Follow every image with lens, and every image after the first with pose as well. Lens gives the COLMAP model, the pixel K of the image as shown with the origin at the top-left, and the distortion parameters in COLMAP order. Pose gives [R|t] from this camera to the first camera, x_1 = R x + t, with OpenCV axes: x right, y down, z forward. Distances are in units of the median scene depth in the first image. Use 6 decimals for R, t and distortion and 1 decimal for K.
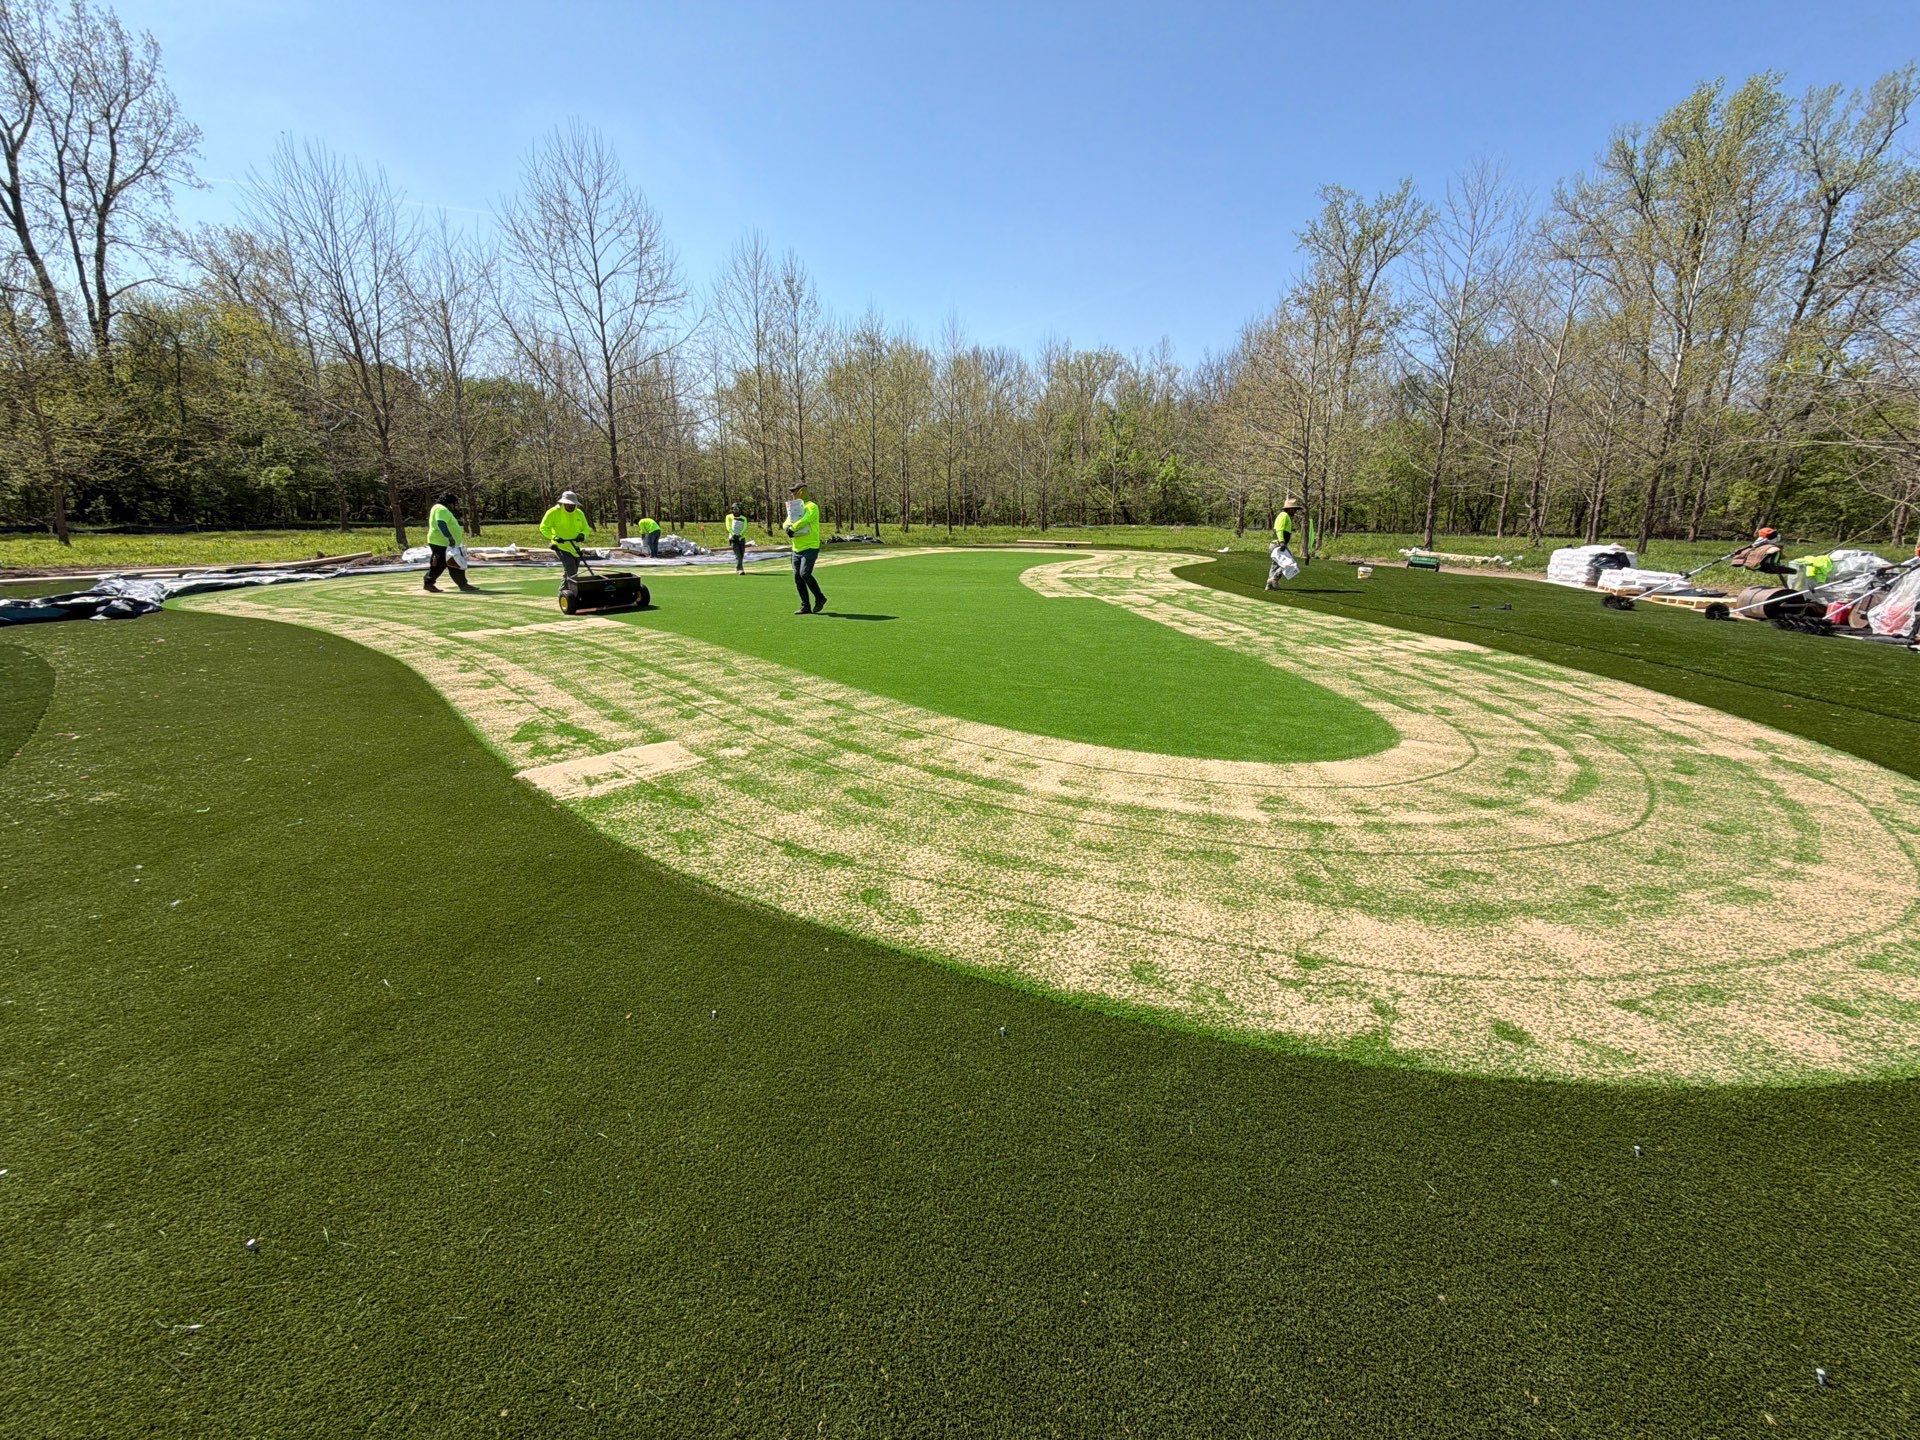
lens RADIAL K [[771.7, 0, 948.0], [0, 771.7, 715.4], [0, 0, 1]] dist [0.001550, -0.000632]
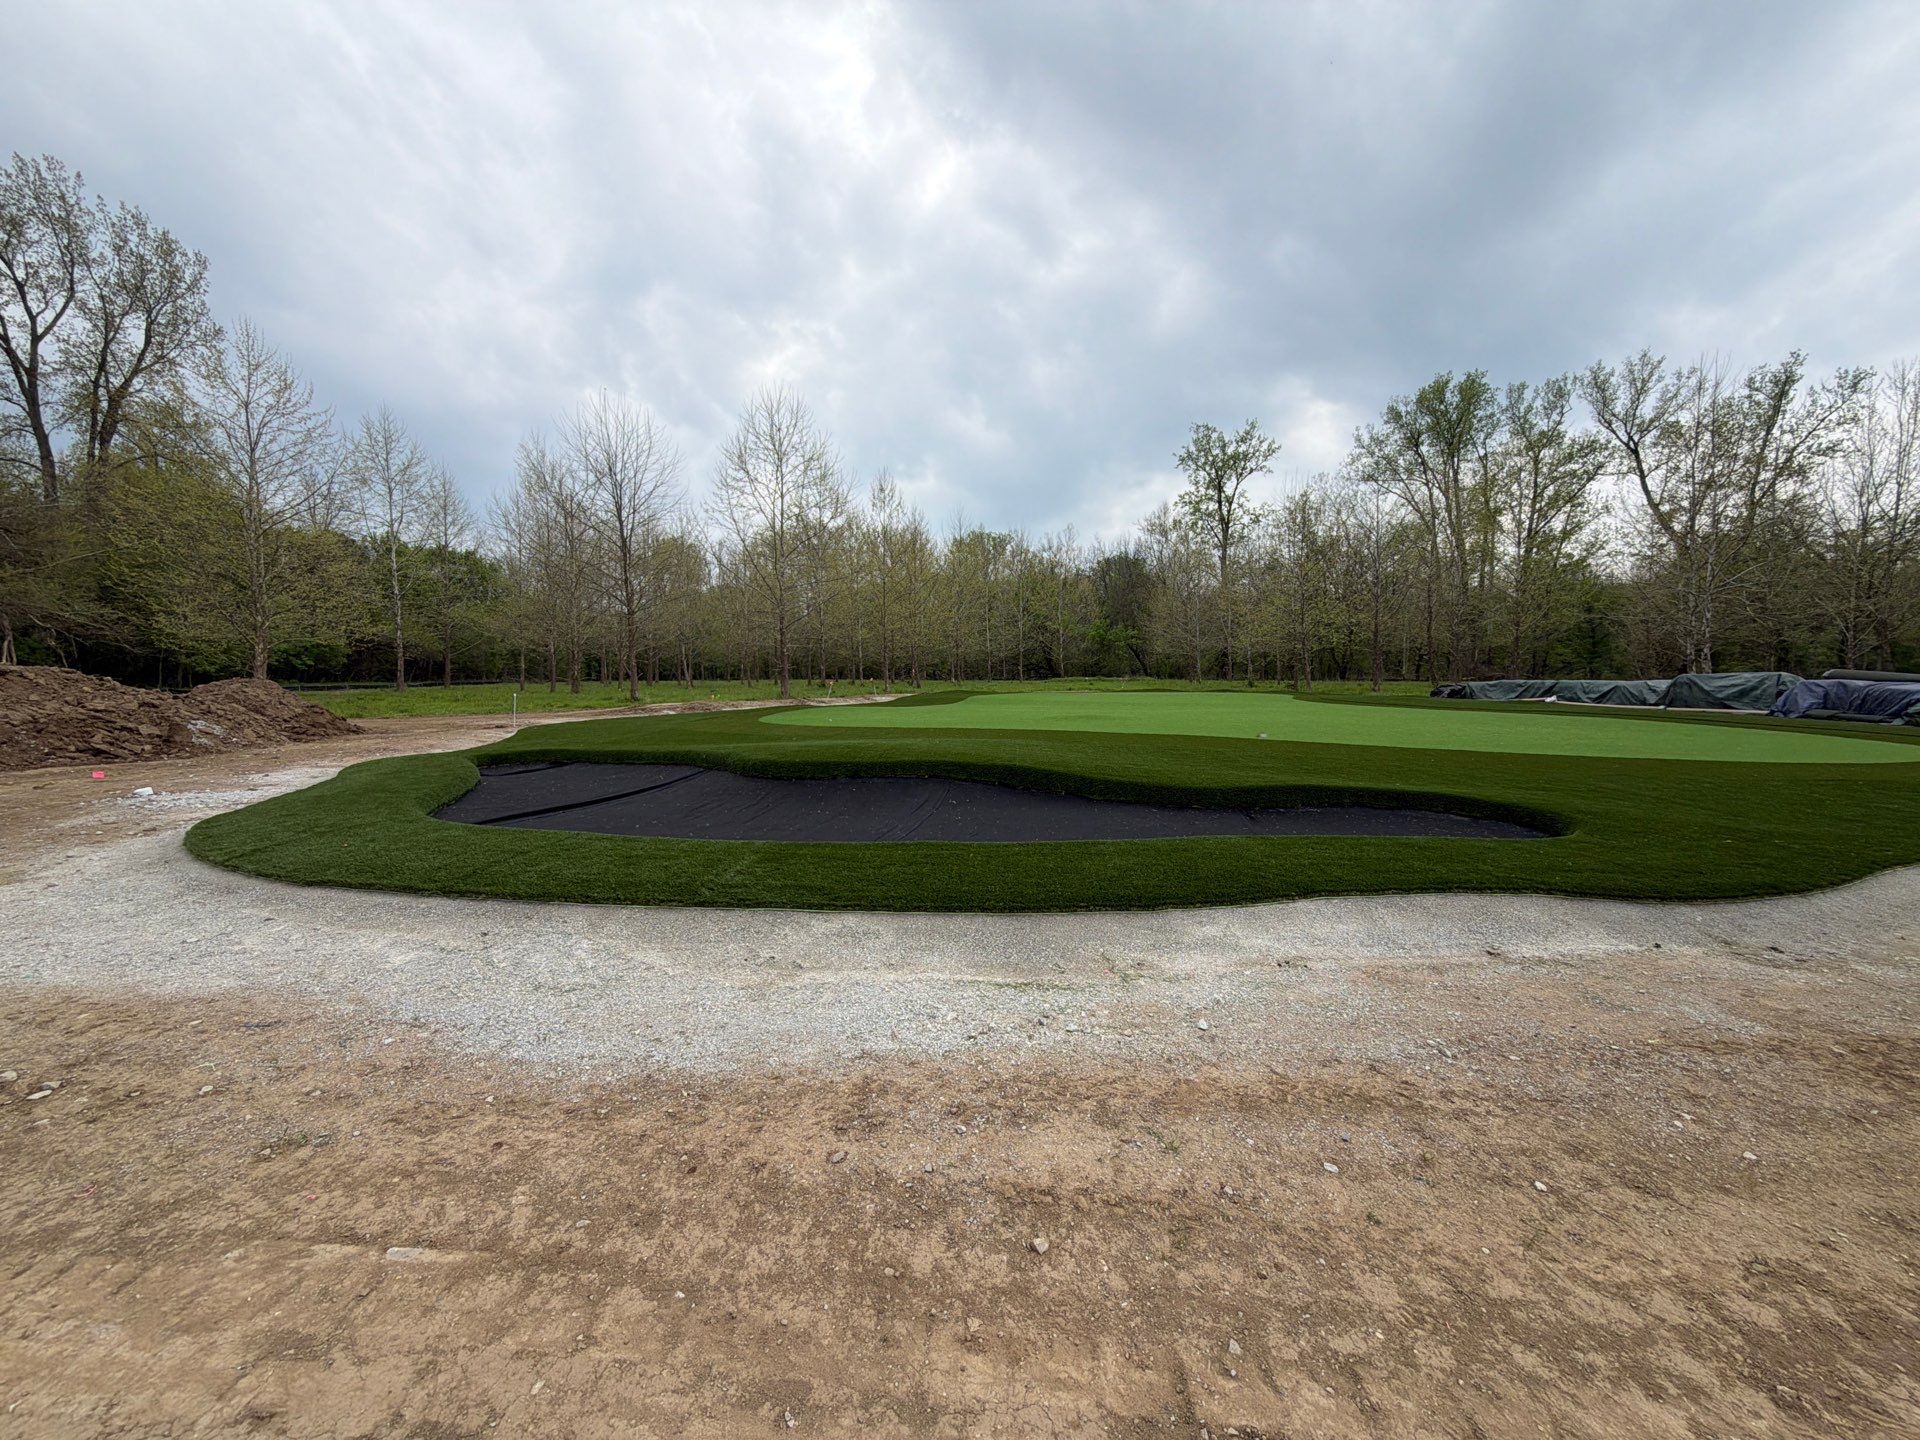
lens RADIAL K [[771.7, 0, 959.8], [0, 771.7, 714.3], [0, 0, 1]] dist [0.001550, -0.000632]
pose [[0.983997, -0.019204, 0.177144, -0.143787], [0.053894, 0.979686, -0.193161, 0.024745], [-0.169836, 0.199617, 0.965043, -0.089737]]
